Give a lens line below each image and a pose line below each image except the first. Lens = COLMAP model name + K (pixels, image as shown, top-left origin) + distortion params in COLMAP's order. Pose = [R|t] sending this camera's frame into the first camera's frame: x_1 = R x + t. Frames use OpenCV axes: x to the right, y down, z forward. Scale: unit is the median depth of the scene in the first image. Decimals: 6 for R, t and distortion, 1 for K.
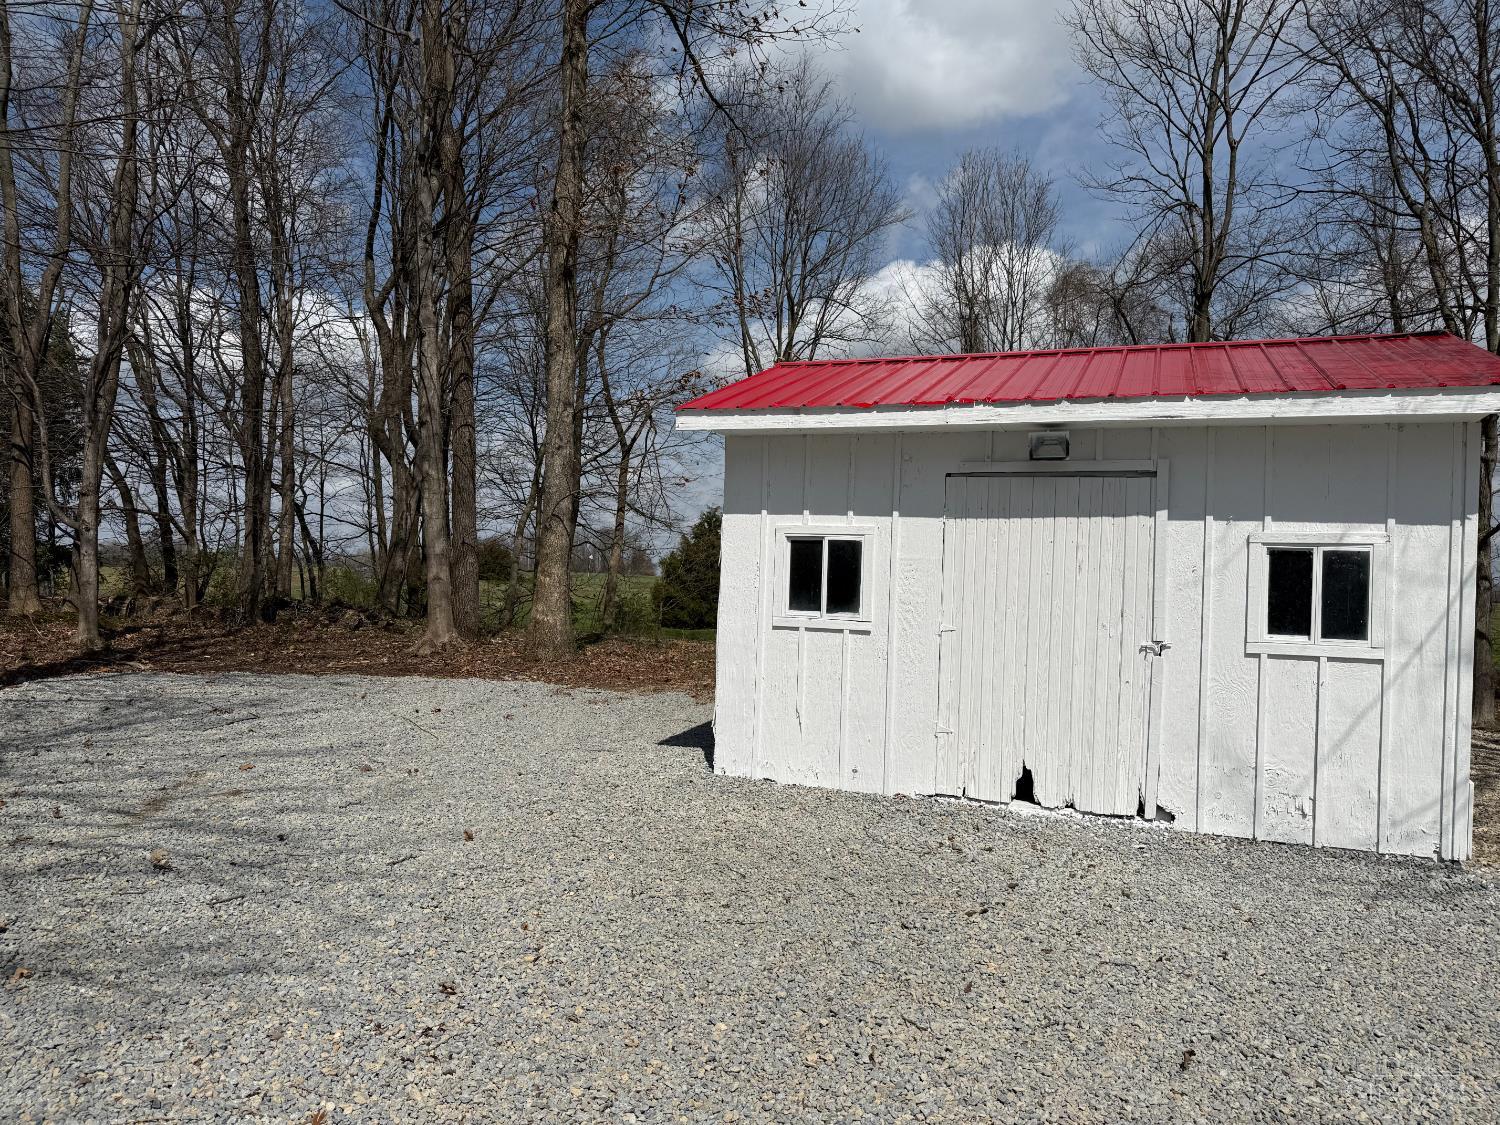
lens RADIAL K [[1068.8, 0, 750.0], [0, 1068.8, 562.5], [0, 0, 1]] dist [-0.000882, -0.001637]
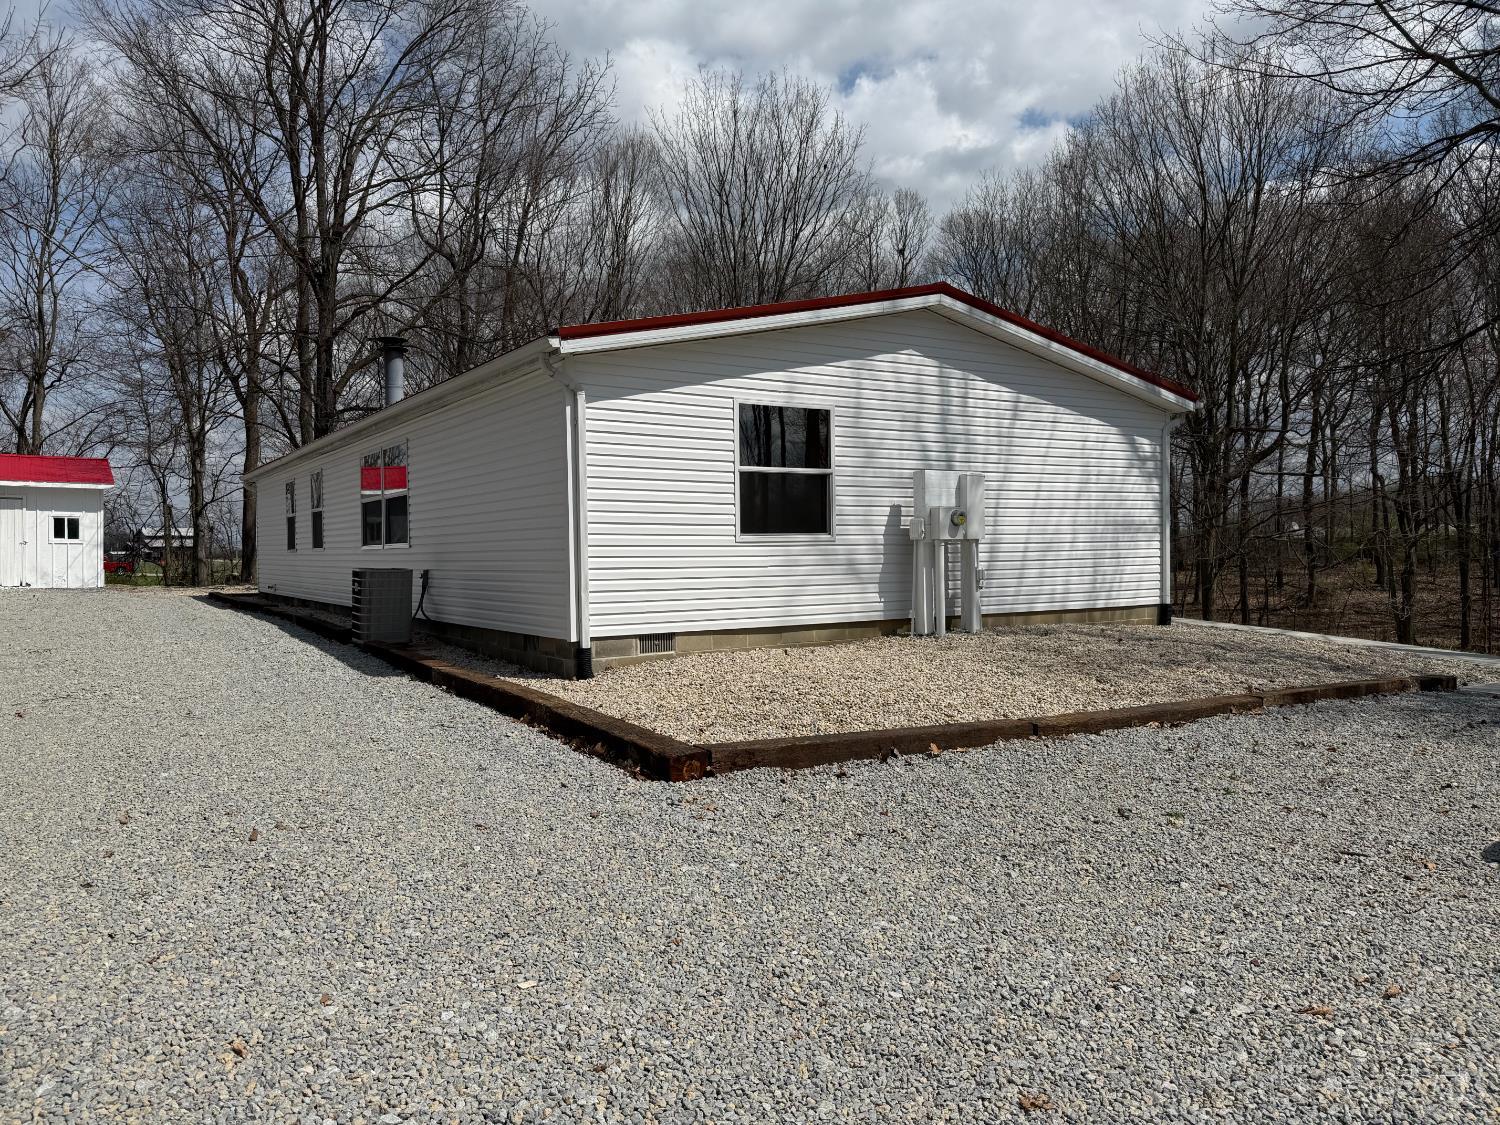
lens RADIAL K [[1068.8, 0, 750.0], [0, 1068.8, 562.5], [0, 0, 1]] dist [-0.000882, -0.001637]
pose [[0.565037, -0.046215, 0.823771, -1.394179], [0.011961, 0.998784, 0.047829, -0.005620], [-0.824979, -0.017172, 0.564902, -3.534666]]
